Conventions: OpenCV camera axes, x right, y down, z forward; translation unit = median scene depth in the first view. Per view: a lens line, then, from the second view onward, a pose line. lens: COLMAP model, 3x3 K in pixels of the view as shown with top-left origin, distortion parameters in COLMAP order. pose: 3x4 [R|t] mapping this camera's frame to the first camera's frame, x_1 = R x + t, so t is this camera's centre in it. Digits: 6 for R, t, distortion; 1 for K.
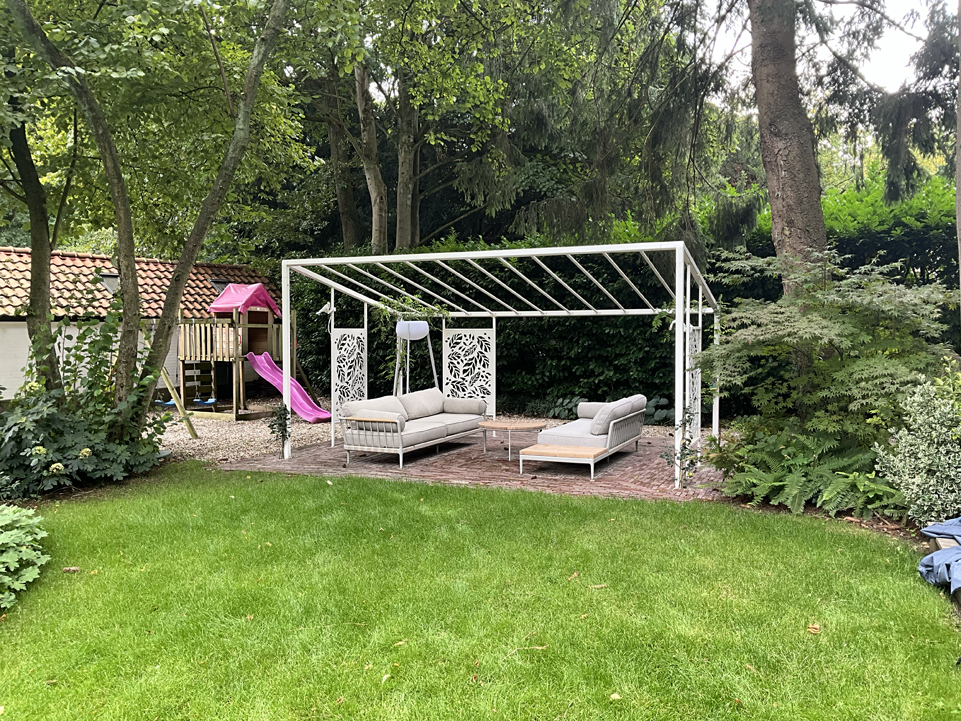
lens RADIAL K [[800.2, 0, 480.5], [0, 800.2, 360.5], [0, 0, 1]] dist [0.120393, -0.219498]
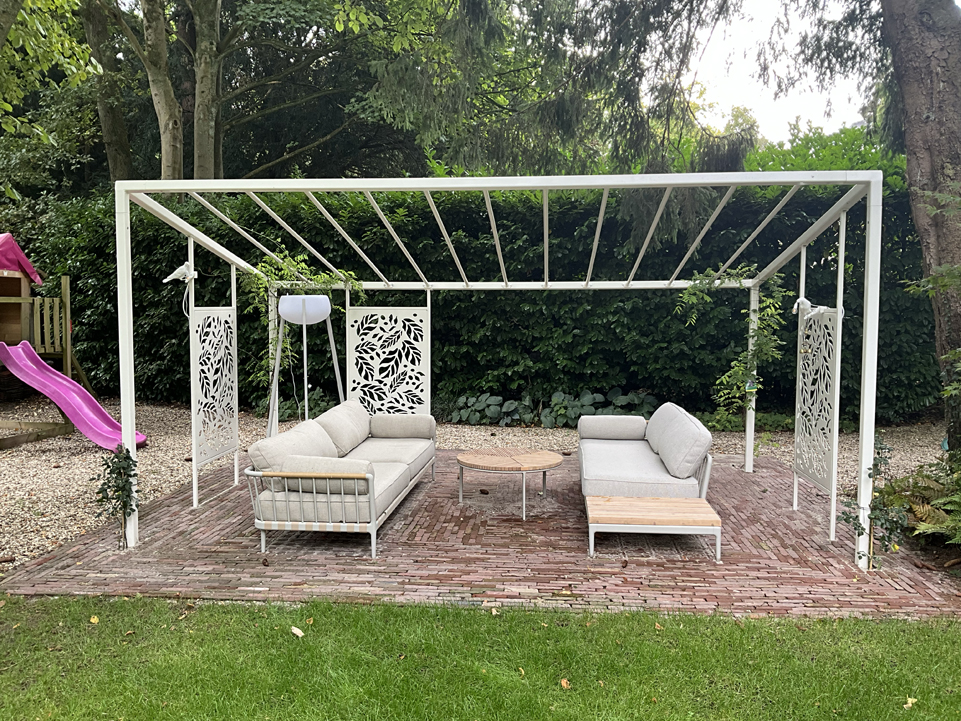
lens RADIAL K [[800.2, 0, 480.5], [0, 800.2, 360.5], [0, 0, 1]] dist [0.120393, -0.219498]
pose [[0.949273, -0.020025, 0.313814, -0.153574], [0.008621, 0.999252, 0.037685, -0.019541], [-0.314334, -0.033068, 0.948736, 0.333210]]
